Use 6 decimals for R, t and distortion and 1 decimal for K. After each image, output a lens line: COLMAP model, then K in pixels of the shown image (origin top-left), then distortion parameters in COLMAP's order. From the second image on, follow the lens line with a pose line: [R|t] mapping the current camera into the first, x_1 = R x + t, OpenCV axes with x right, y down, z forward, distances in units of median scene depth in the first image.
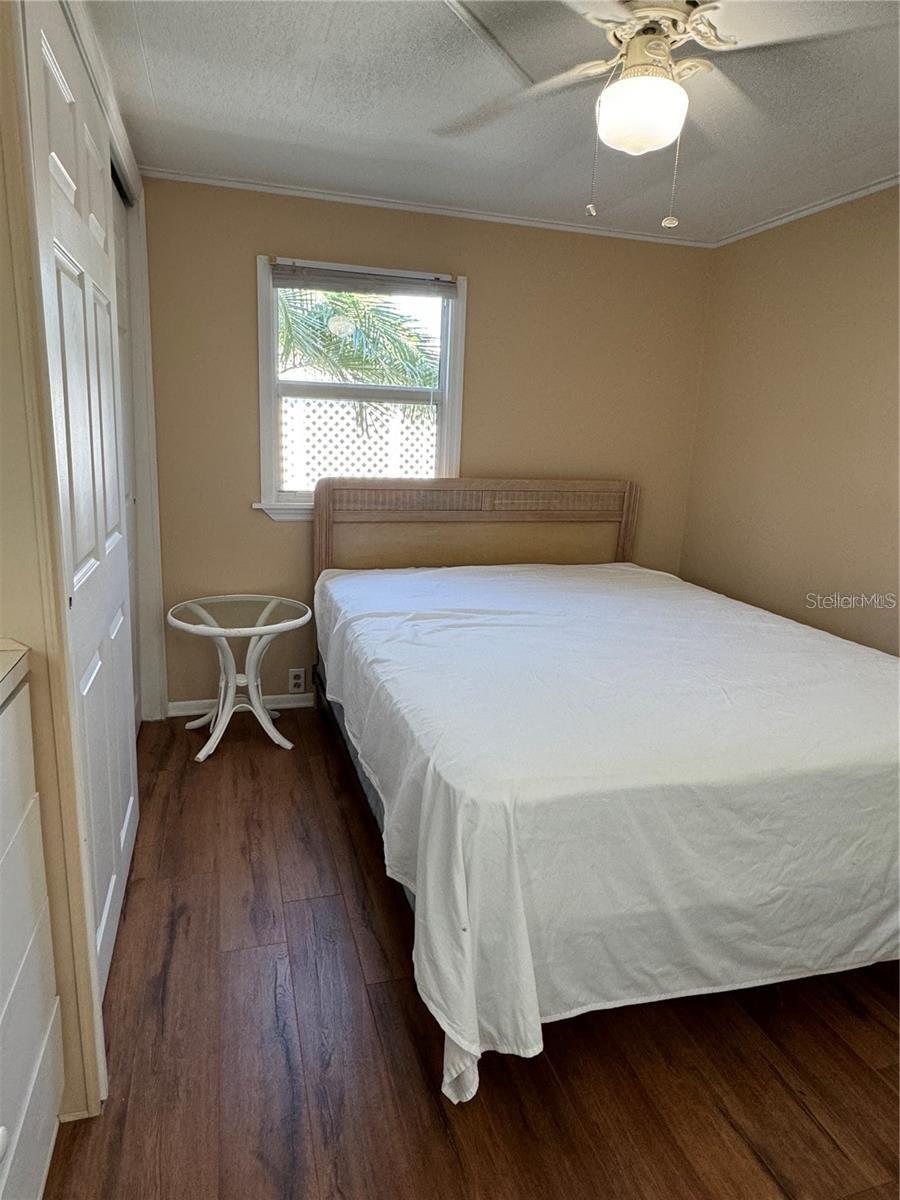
lens RADIAL K [[734.7, 0, 451.5], [0, 734.7, 598.8], [0, 0, 1]] dist [-0.003488, 0.000126]
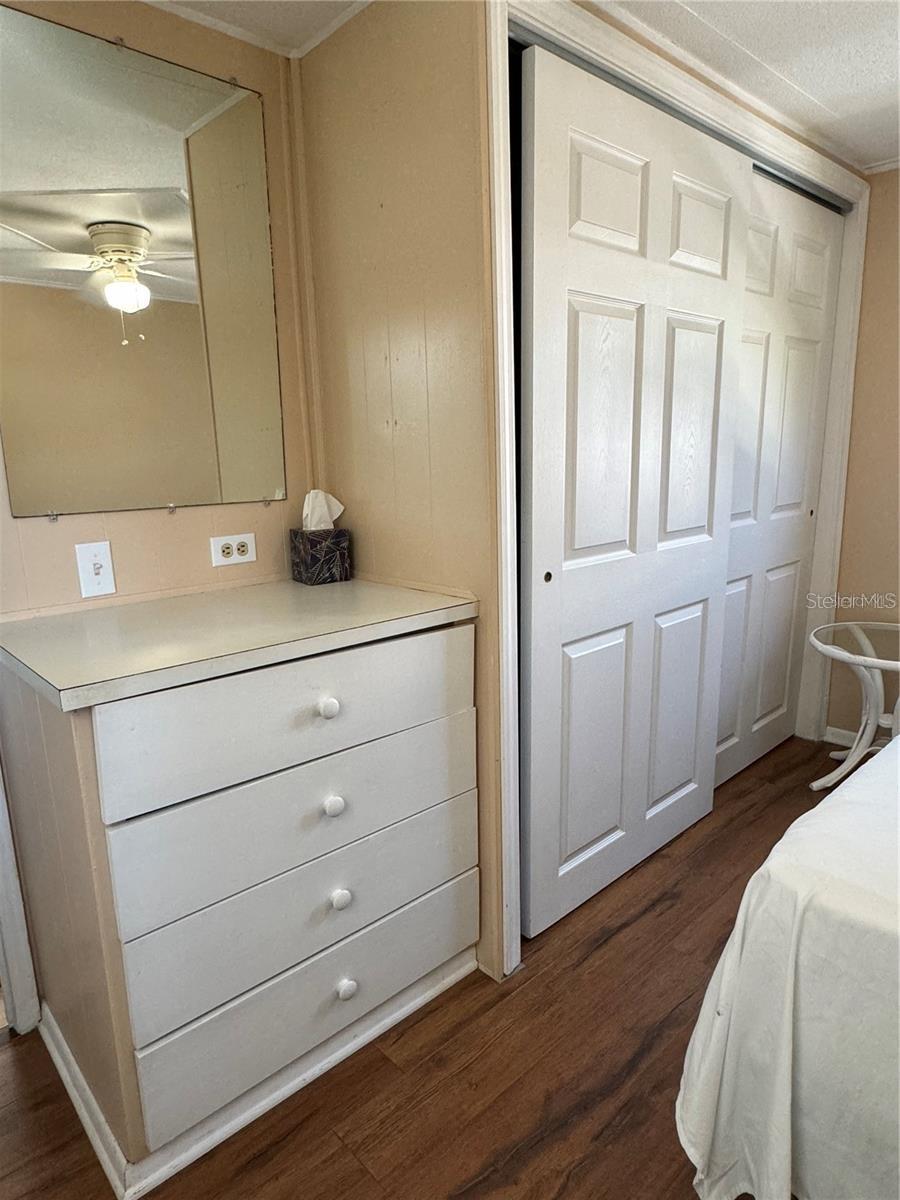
lens RADIAL K [[734.7, 0, 454.5], [0, 734.7, 602.4], [0, 0, 1]] dist [-0.003488, 0.000126]
pose [[0.444790, 0.138044, -0.884932, 0.301847], [-0.161047, 0.984273, 0.072595, -0.010591], [0.881037, 0.110226, 0.460027, 0.165366]]
